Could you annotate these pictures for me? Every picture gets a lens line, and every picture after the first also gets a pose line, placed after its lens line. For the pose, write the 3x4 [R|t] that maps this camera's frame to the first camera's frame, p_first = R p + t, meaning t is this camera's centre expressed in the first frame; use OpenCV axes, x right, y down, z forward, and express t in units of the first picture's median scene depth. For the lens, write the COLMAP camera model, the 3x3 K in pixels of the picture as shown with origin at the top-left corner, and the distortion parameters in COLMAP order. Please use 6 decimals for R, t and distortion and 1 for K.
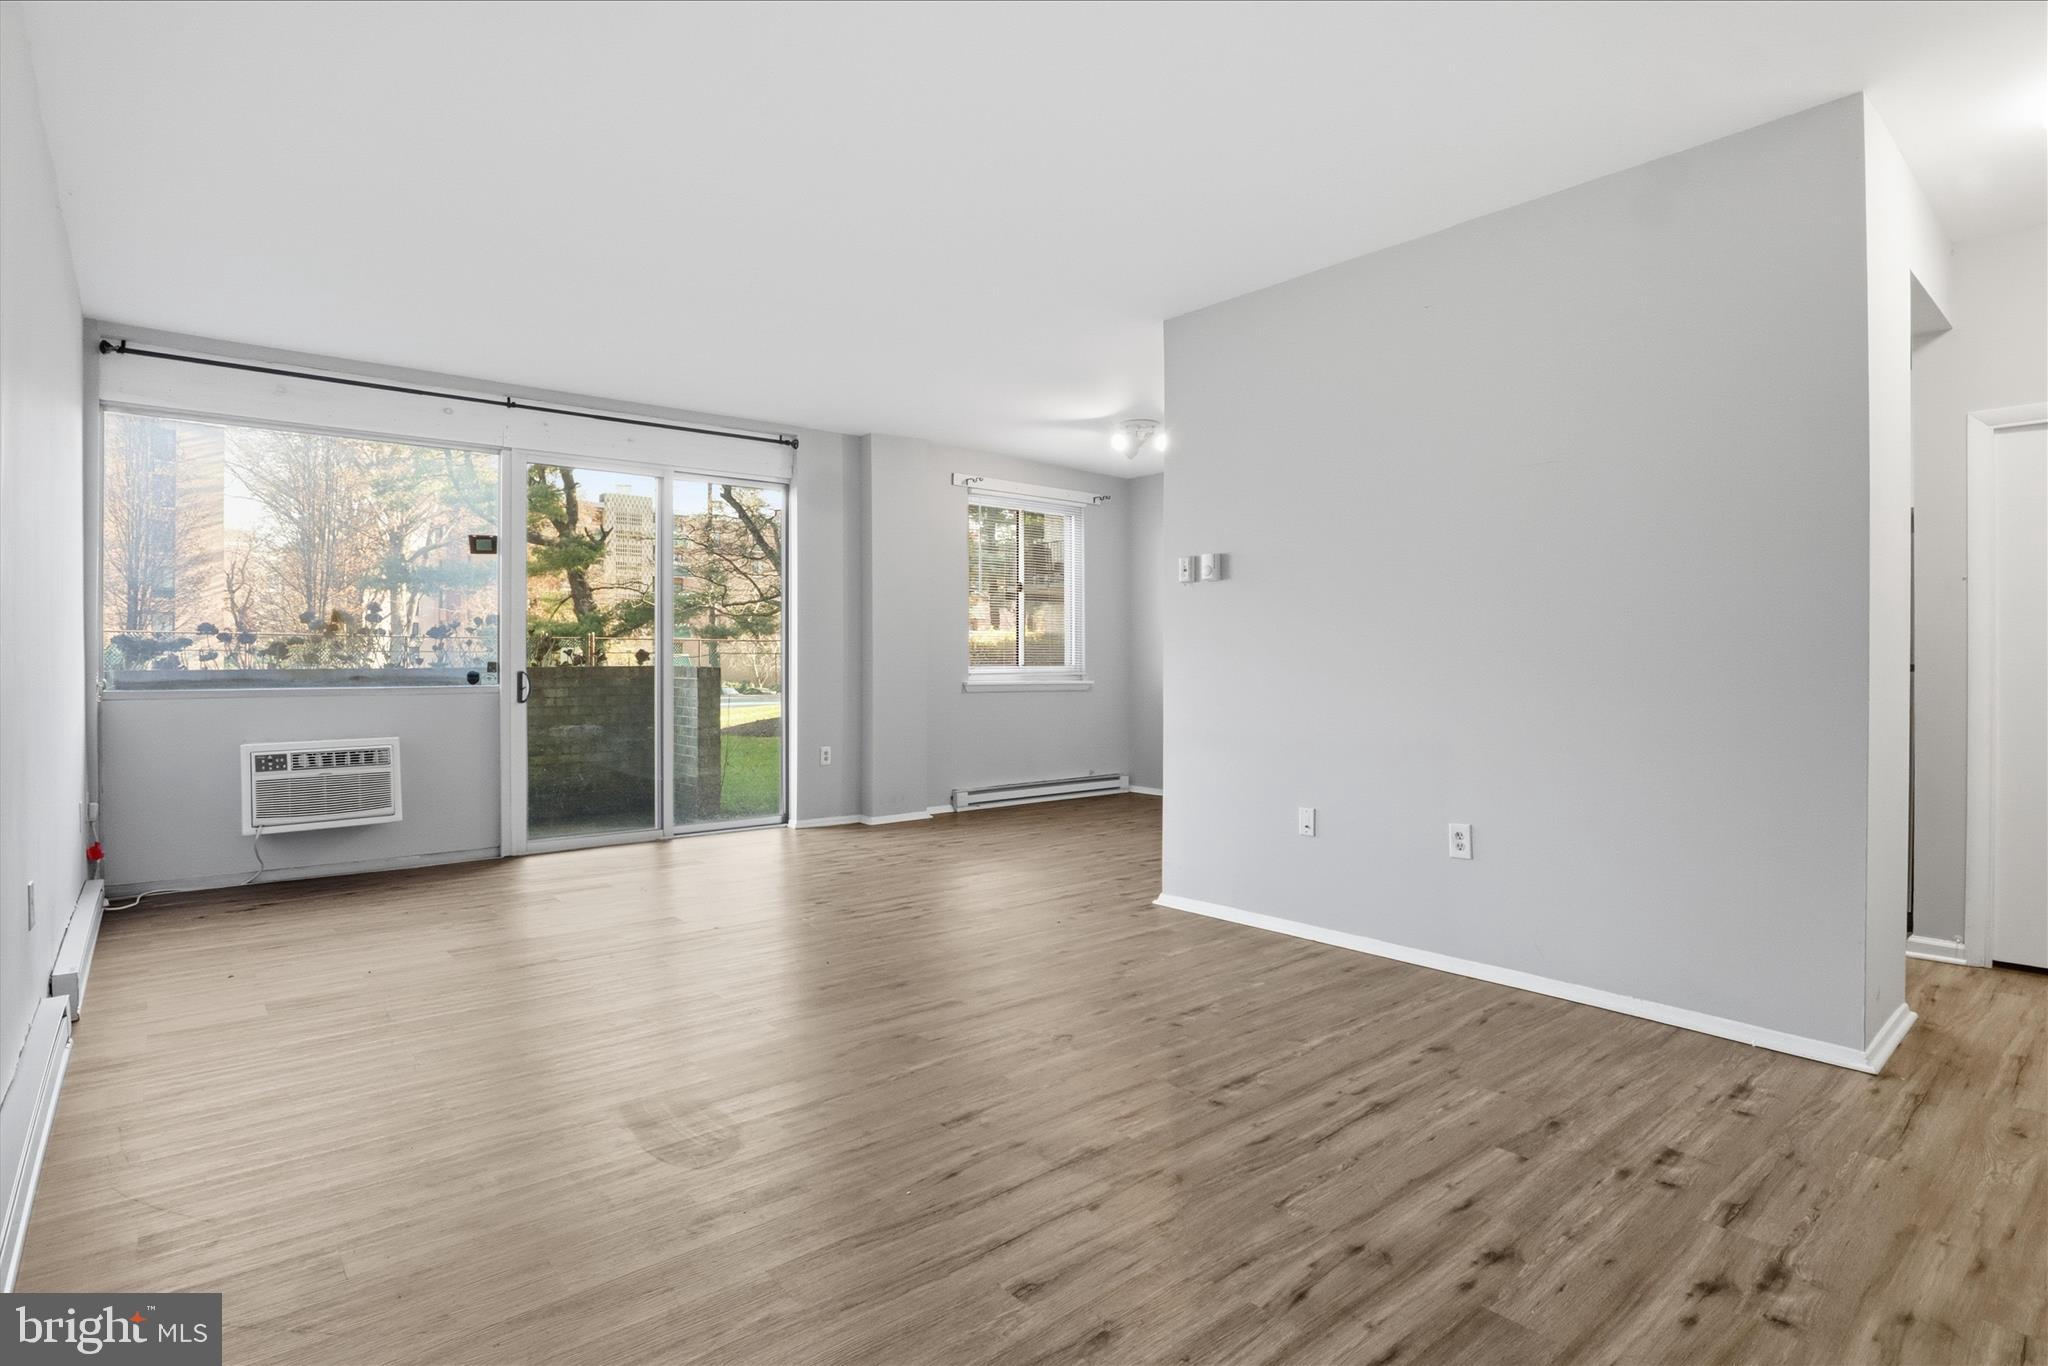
lens RADIAL K [[1045.6, 0, 1023.8], [0, 1045.6, 666.4], [0, 0, 1]] dist [-0.029219, 0.000478]
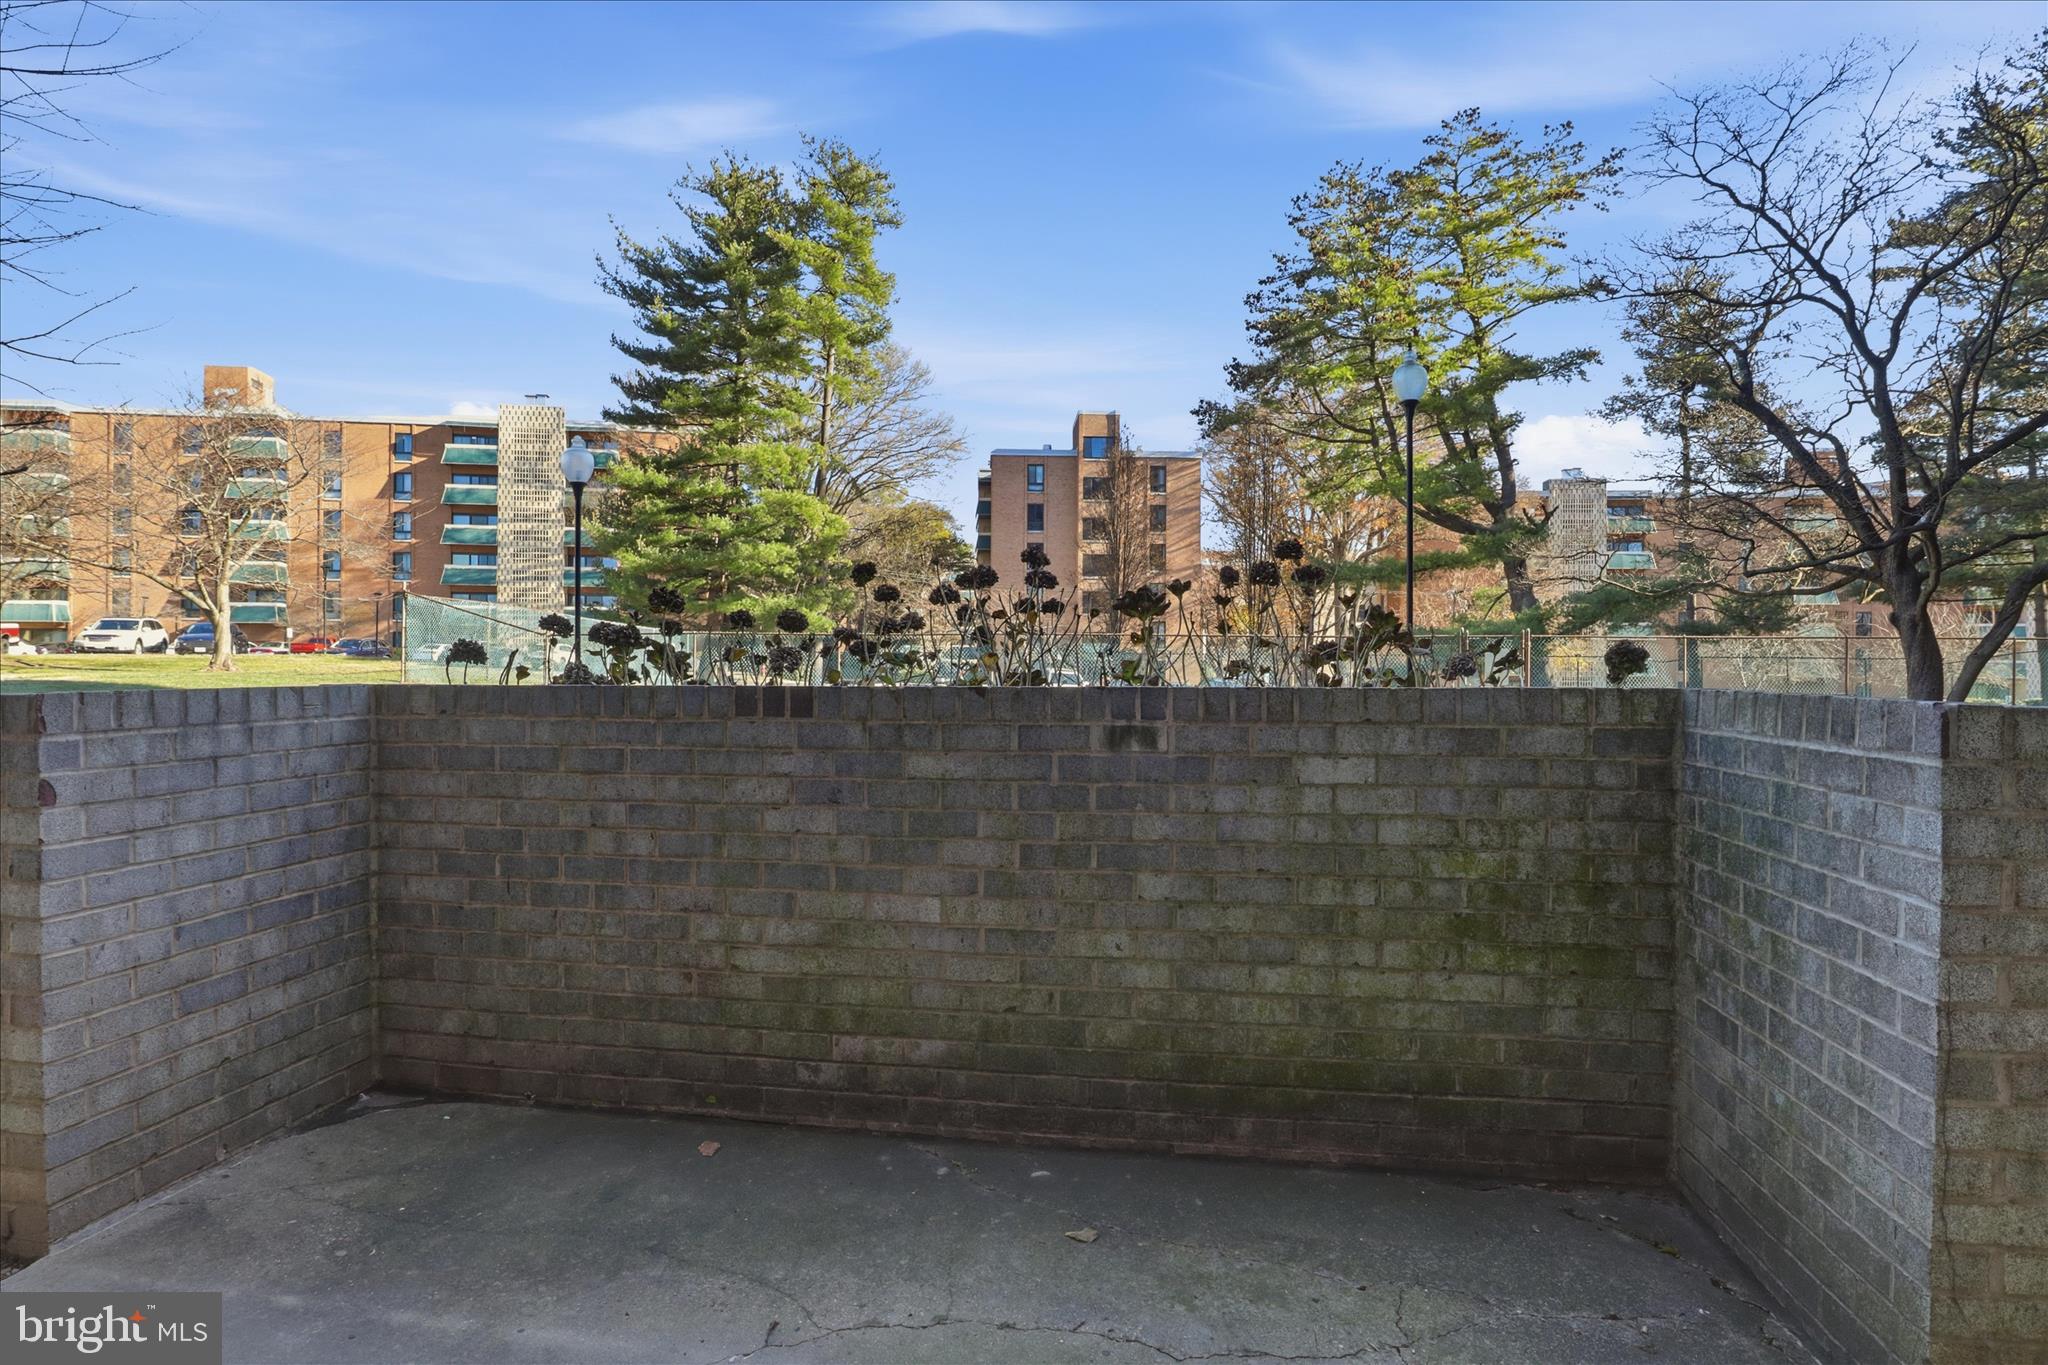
lens RADIAL K [[1045.6, 0, 1023.8], [0, 1045.6, 665.9], [0, 0, 1]] dist [-0.029219, 0.000478]
pose [[0.657893, 0.004022, -0.753101, -0.050515], [-0.007398, 0.999972, -0.001123, -0.000917], [0.753075, 0.006310, 0.657904, 0.132400]]
